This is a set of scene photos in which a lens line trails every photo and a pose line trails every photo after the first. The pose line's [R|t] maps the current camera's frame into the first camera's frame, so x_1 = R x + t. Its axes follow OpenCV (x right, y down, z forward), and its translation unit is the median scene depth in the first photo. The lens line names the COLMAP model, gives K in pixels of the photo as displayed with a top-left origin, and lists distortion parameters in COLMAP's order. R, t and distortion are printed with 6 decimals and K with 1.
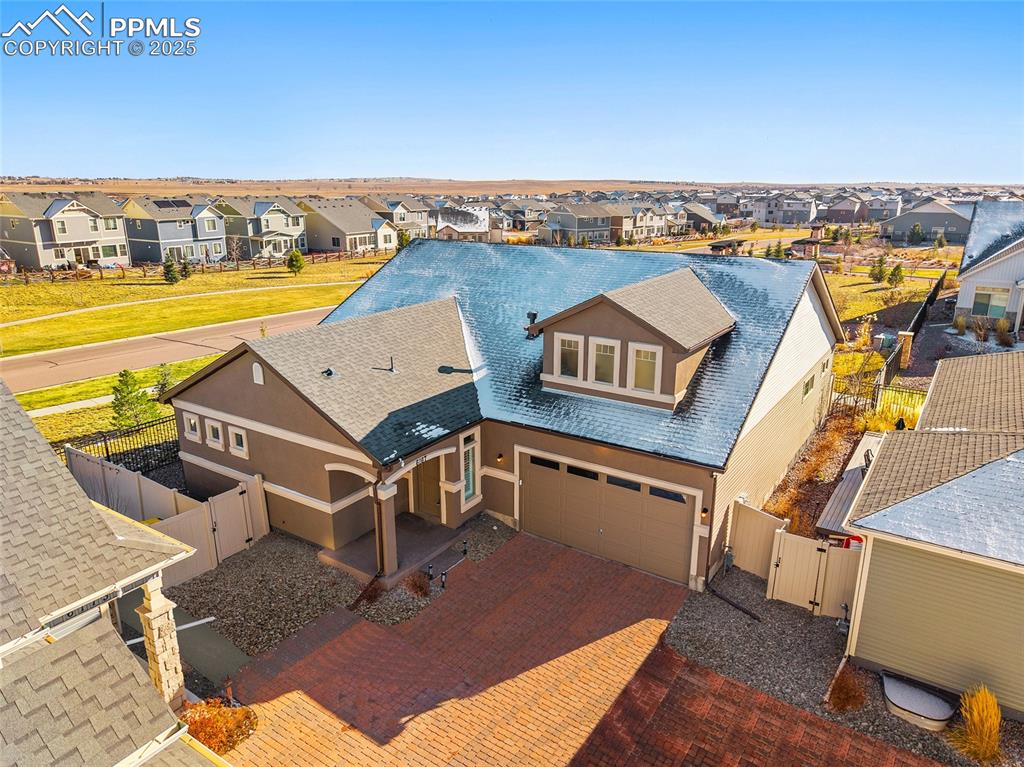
lens RADIAL K [[695.9, 0, 512.0], [0, 695.9, 383.5], [0, 0, 1]] dist [0.019709, -0.028217]
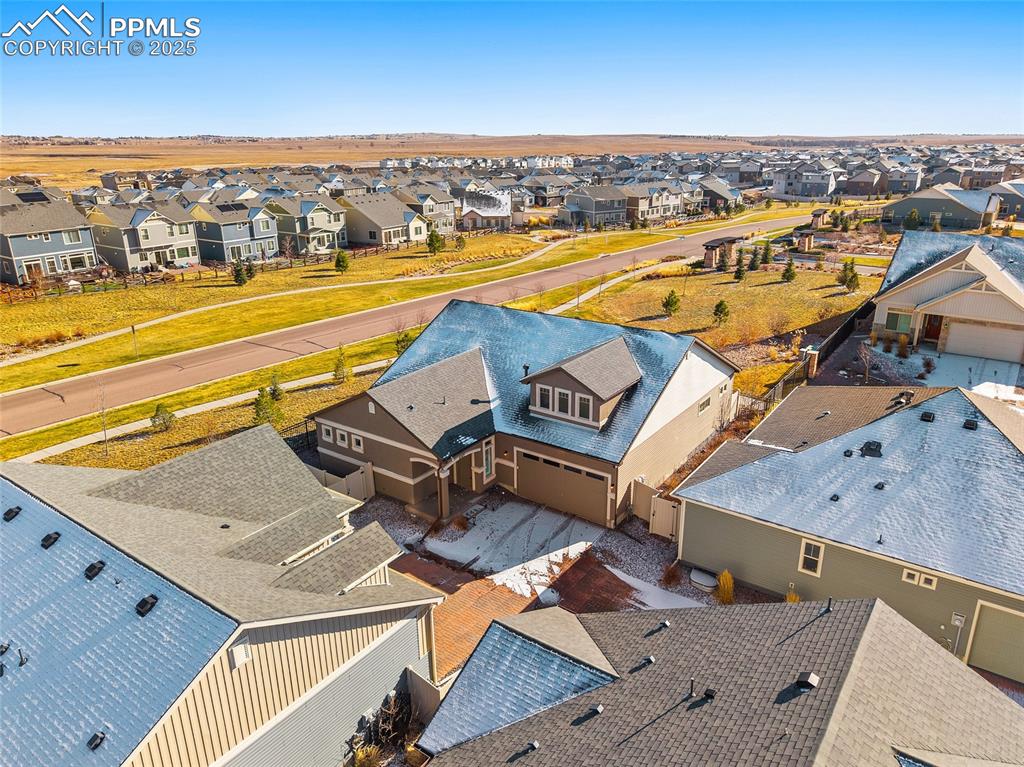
lens RADIAL K [[695.9, 0, 512.0], [0, 695.9, 383.5], [0, 0, 1]] dist [0.019709, -0.028217]
pose [[0.999403, 0.003196, -0.034414, 0.012798], [-0.001400, 0.998641, 0.052099, -0.035328], [0.034534, -0.052020, 0.998049, -0.162387]]
